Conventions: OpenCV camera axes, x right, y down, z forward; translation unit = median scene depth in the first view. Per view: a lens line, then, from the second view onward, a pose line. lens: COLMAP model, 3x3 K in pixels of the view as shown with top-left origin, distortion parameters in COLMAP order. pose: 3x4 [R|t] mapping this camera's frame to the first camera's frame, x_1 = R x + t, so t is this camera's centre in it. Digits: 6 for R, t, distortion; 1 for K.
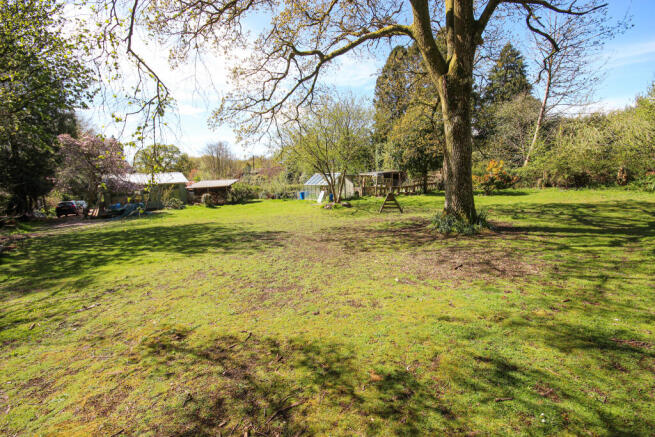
lens RADIAL K [[300.1, 0, 326.8], [0, 300.1, 218.9], [0, 0, 1]] dist [0.000233, -0.004920]
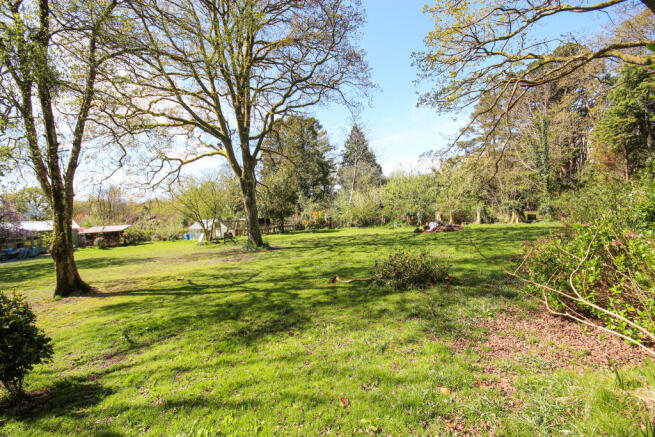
lens RADIAL K [[300.1, 0, 328.6], [0, 300.1, 219.3], [0, 0, 1]] dist [0.000233, -0.004920]
pose [[0.957483, -0.011264, 0.288271, 0.123626], [0.050261, 0.990469, -0.128239, 0.041077], [-0.284079, 0.137275, 0.948923, -0.387555]]
